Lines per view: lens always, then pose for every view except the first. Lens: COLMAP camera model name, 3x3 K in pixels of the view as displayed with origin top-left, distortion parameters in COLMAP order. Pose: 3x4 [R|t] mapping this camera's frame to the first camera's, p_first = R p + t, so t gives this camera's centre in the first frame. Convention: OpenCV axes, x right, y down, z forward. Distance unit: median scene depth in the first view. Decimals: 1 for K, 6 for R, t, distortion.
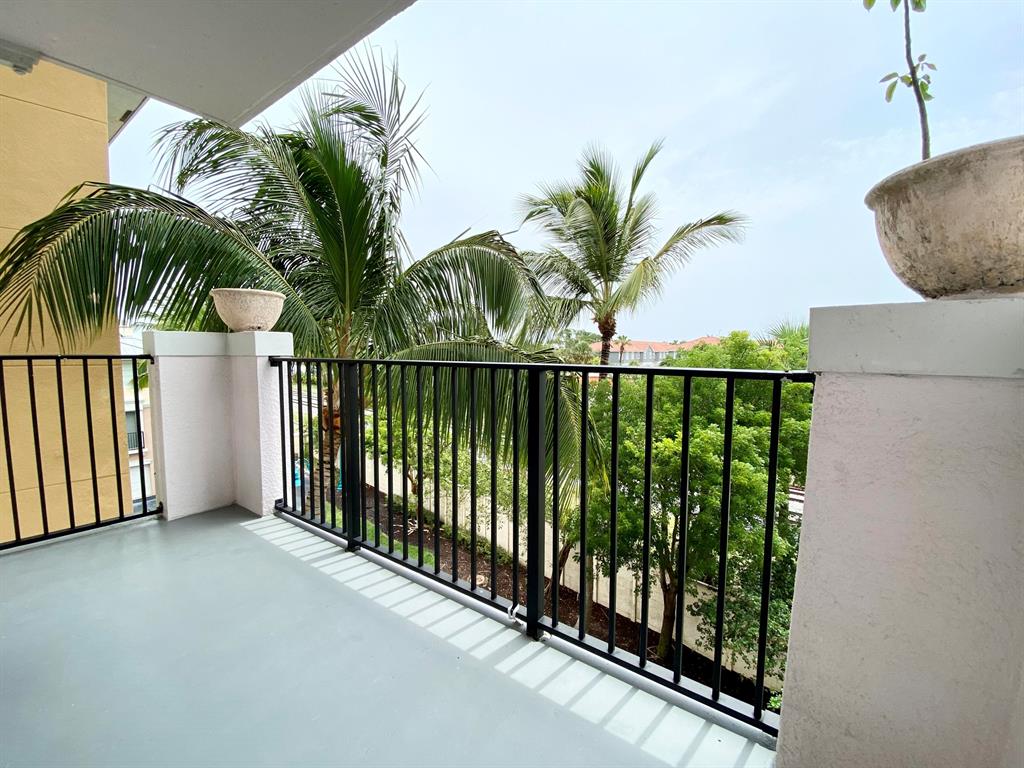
lens RADIAL K [[418.8, 0, 526.3], [0, 418.8, 383.7], [0, 0, 1]] dist [0.000203, 0.000024]
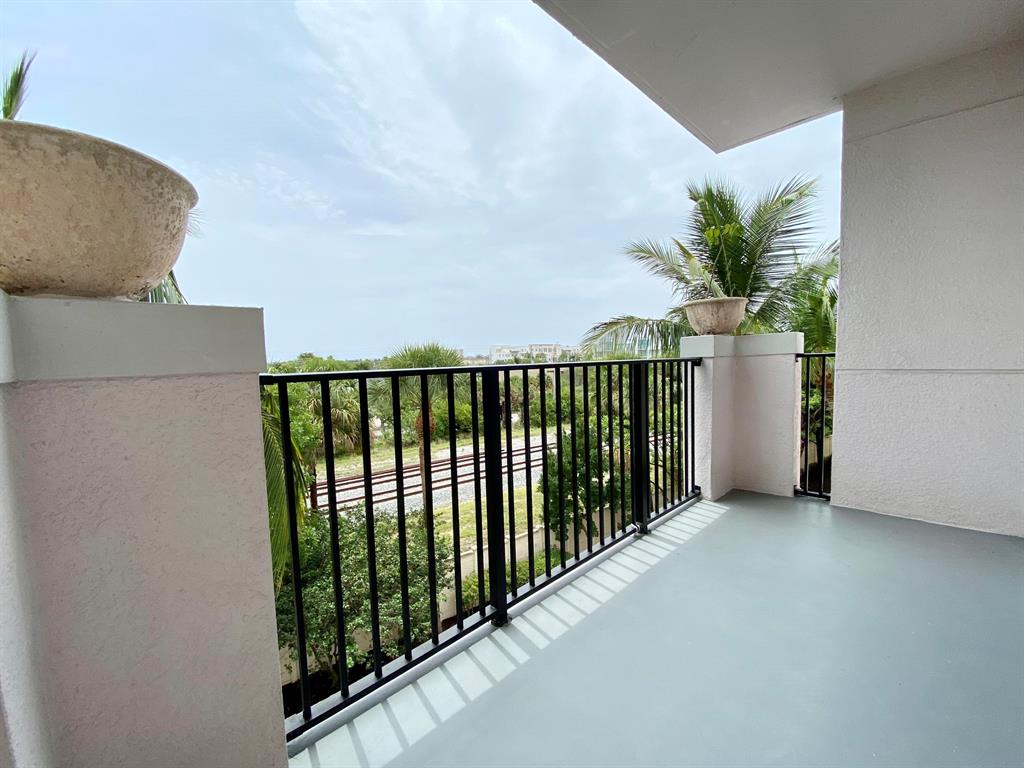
lens RADIAL K [[418.8, 0, 526.3], [0, 418.8, 383.7], [0, 0, 1]] dist [0.000203, 0.000024]
pose [[0.160389, -0.067829, 0.984721, -1.003430], [0.103027, 0.993337, 0.051642, -0.049066], [-0.981662, 0.093170, 0.166309, 0.724461]]
